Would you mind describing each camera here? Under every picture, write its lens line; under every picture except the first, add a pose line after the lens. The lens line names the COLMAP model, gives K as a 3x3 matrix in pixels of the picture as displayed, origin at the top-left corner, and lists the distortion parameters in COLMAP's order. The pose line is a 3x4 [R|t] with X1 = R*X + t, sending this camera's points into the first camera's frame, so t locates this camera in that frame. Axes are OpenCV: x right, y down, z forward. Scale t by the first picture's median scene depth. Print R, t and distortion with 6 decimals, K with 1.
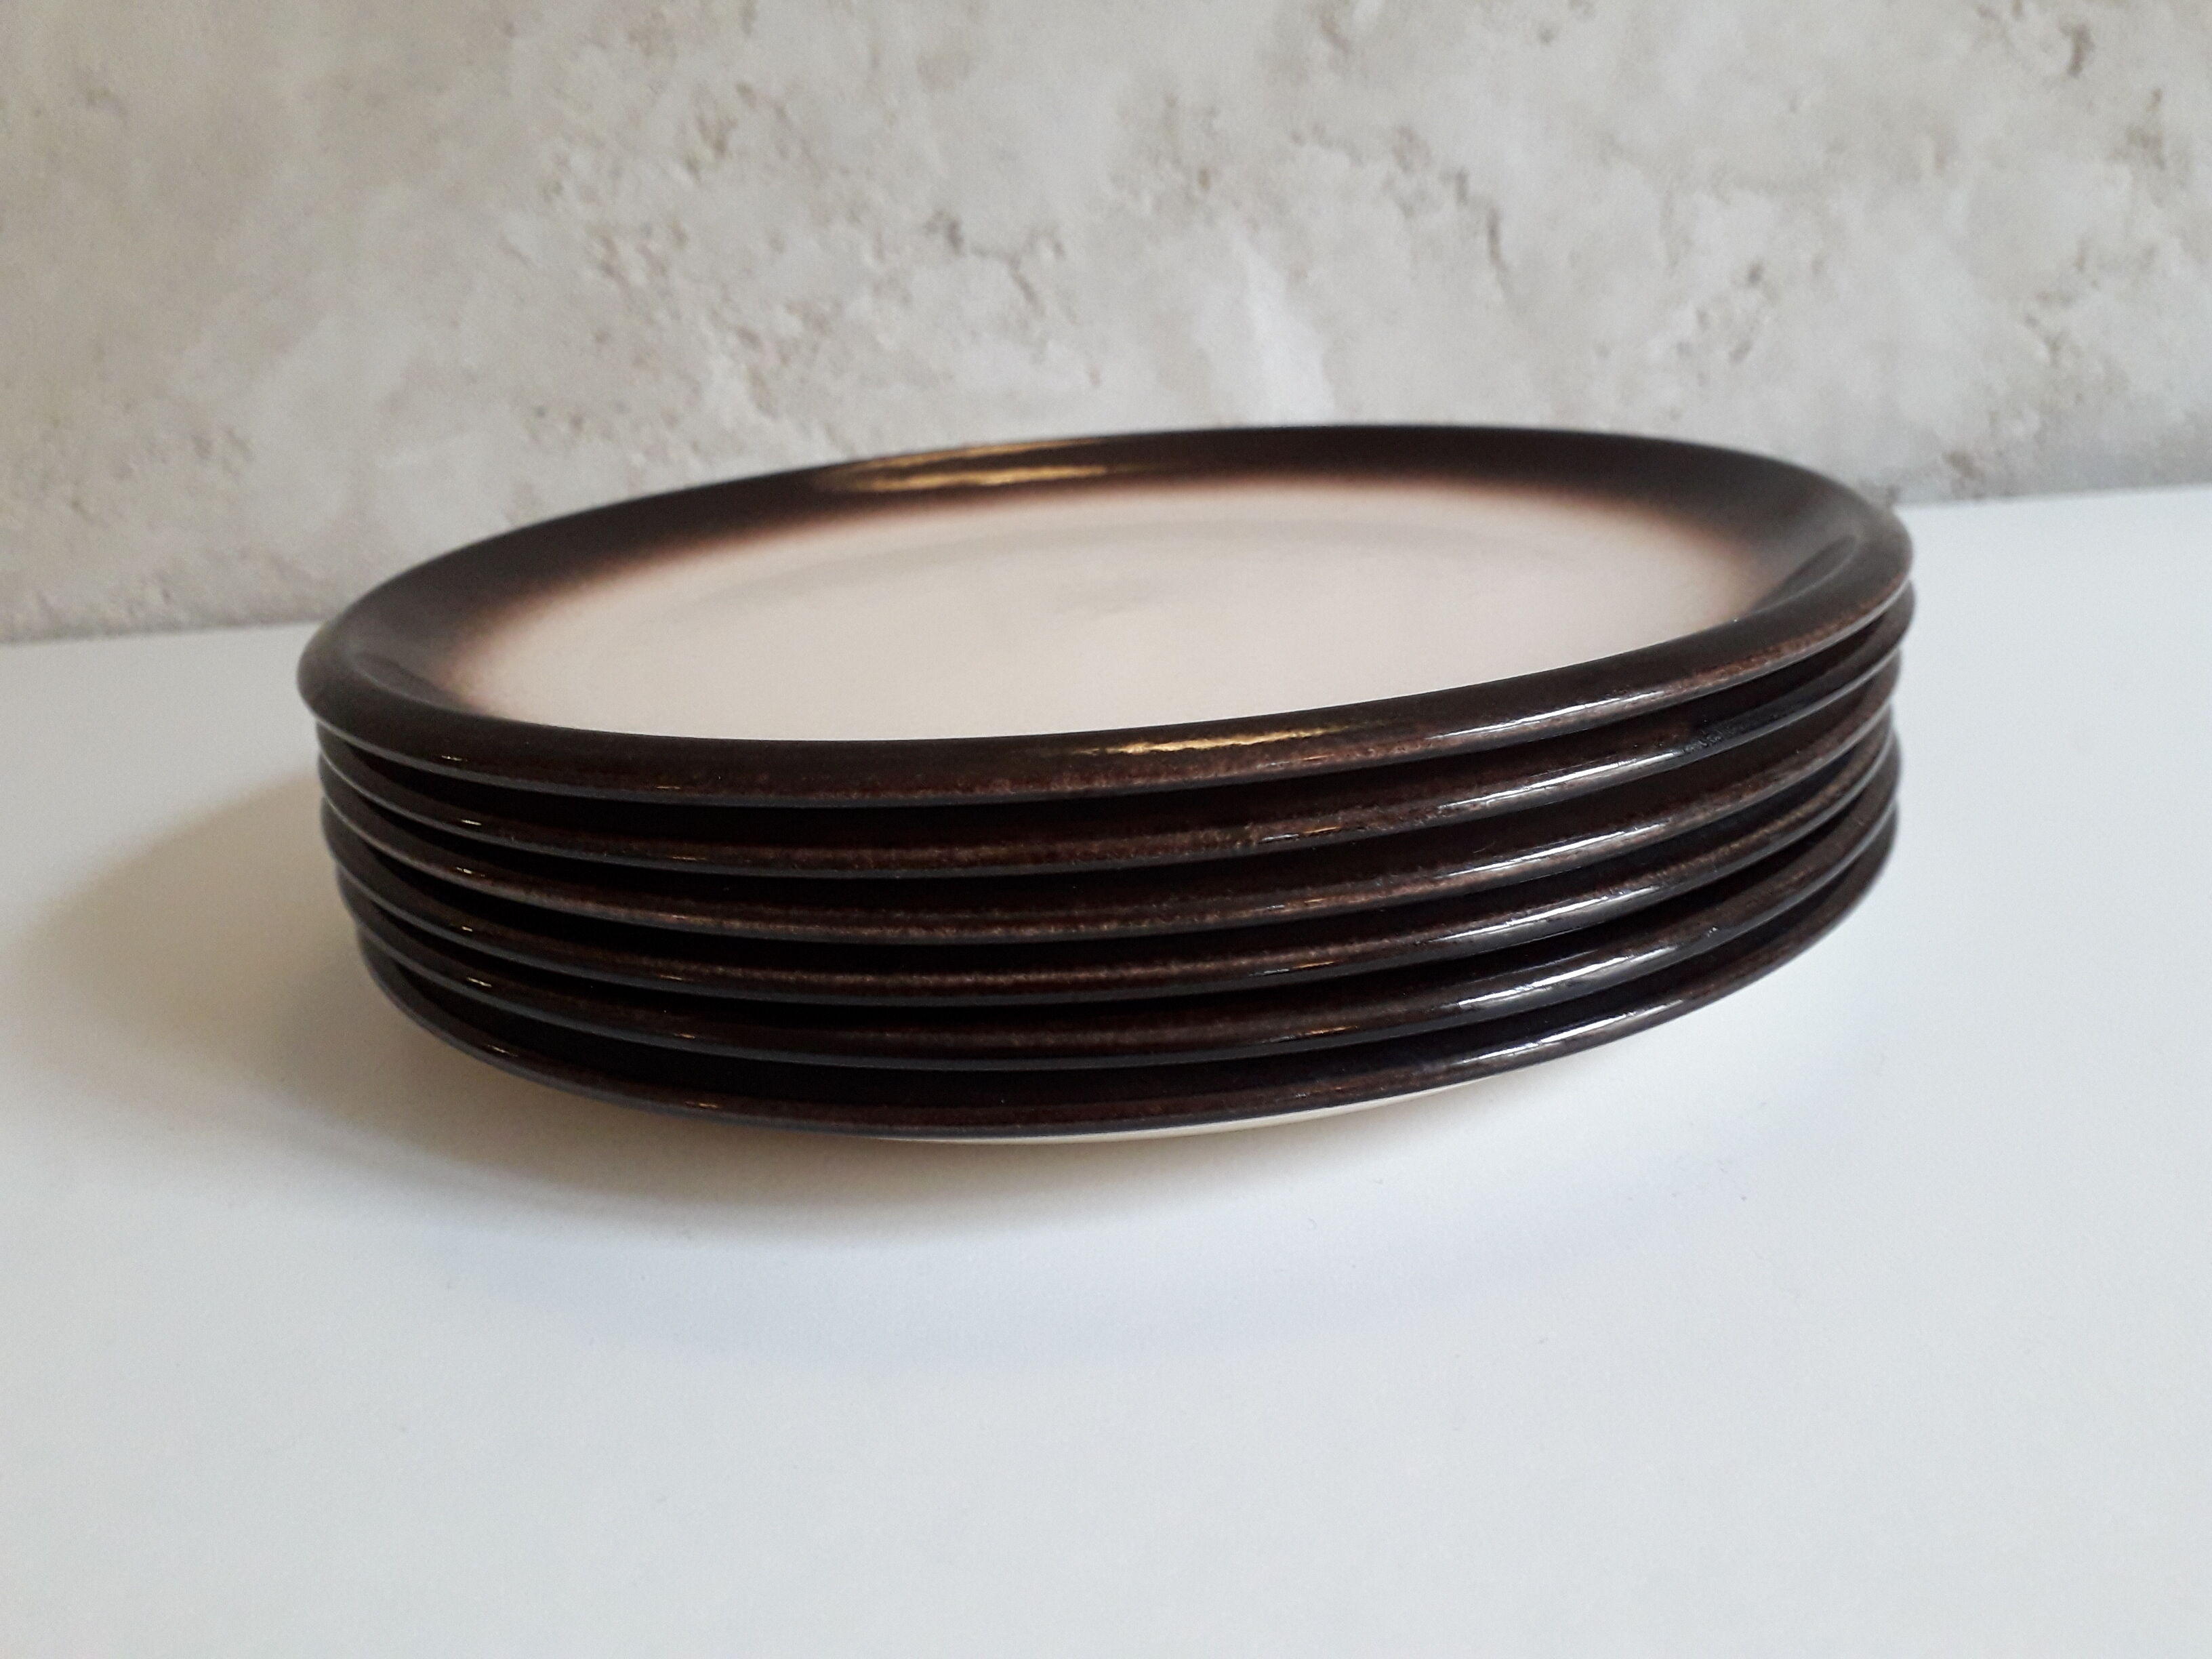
lens RADIAL K [[1728.7, 0, 1106.0], [0, 1728.7, 829.5], [0, 0, 1]] dist [-0.032562, 0.001707]
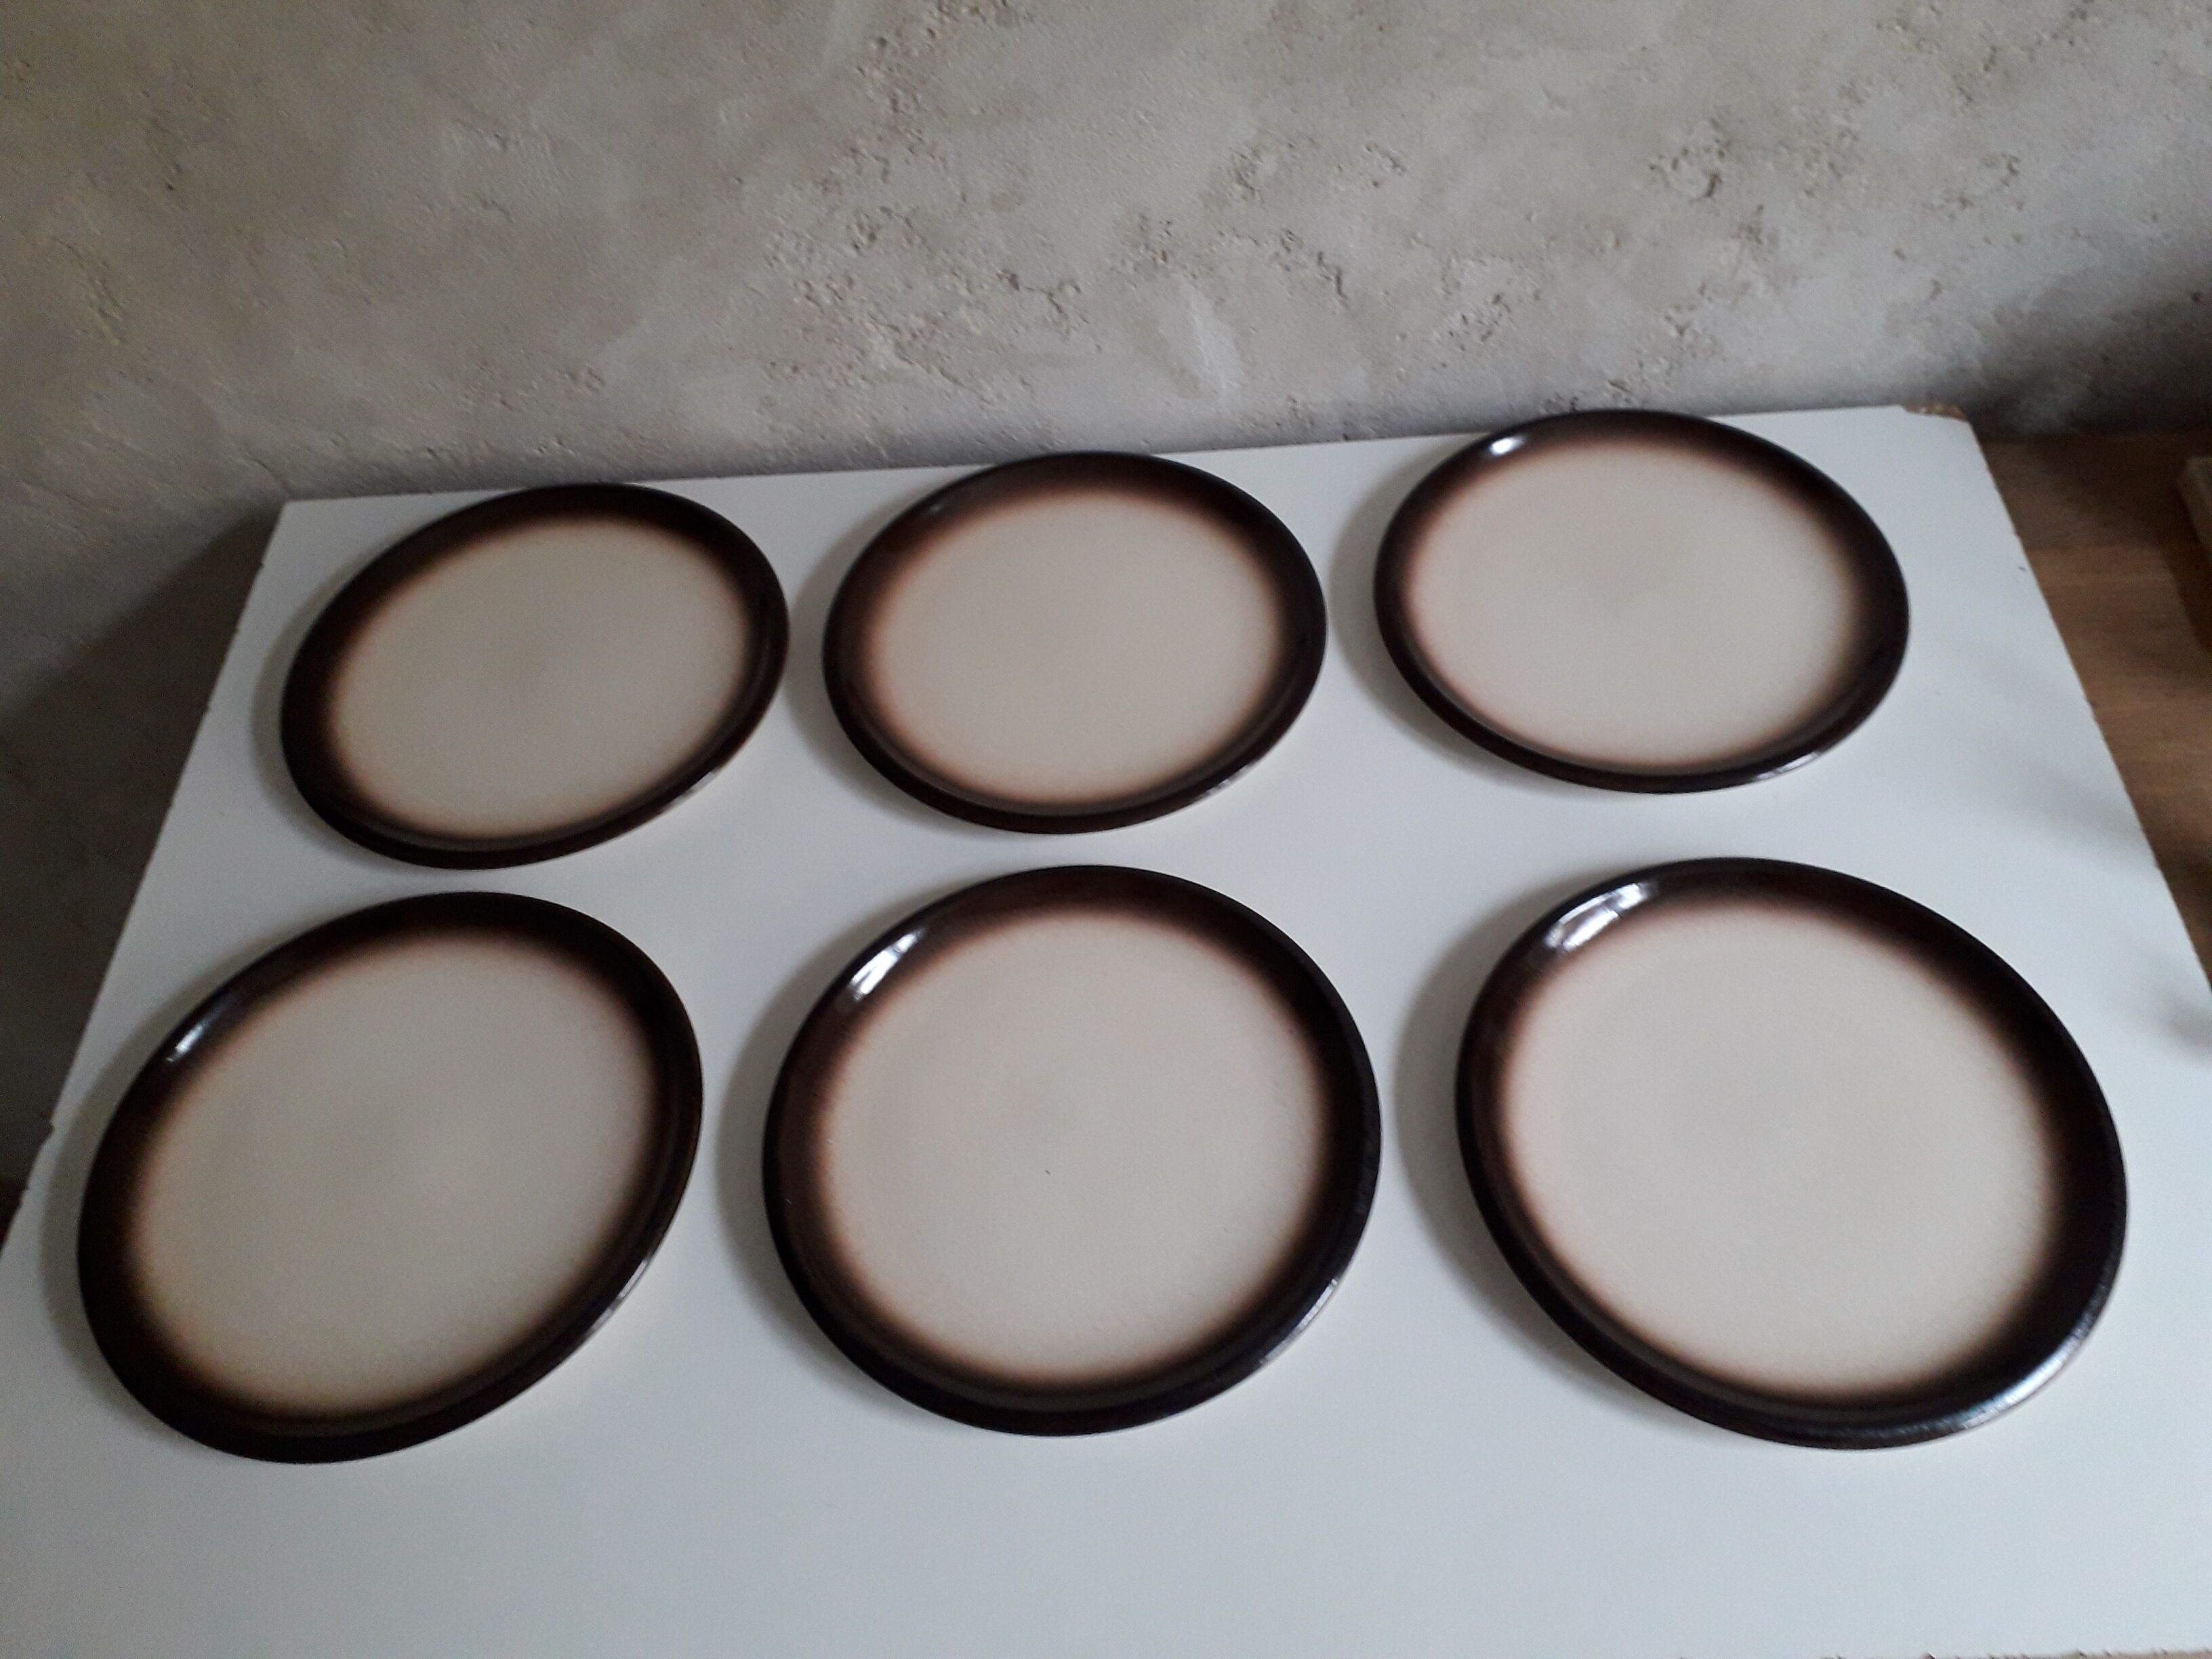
lens RADIAL K [[1728.7, 0, 1106.0], [0, 1728.7, 829.5], [0, 0, 1]] dist [-0.032562, 0.001707]
pose [[0.999747, 0.015768, -0.016040, 0.035693], [-0.003666, 0.817814, 0.575470, -0.870267], [0.022192, -0.575266, 0.817665, -0.667971]]
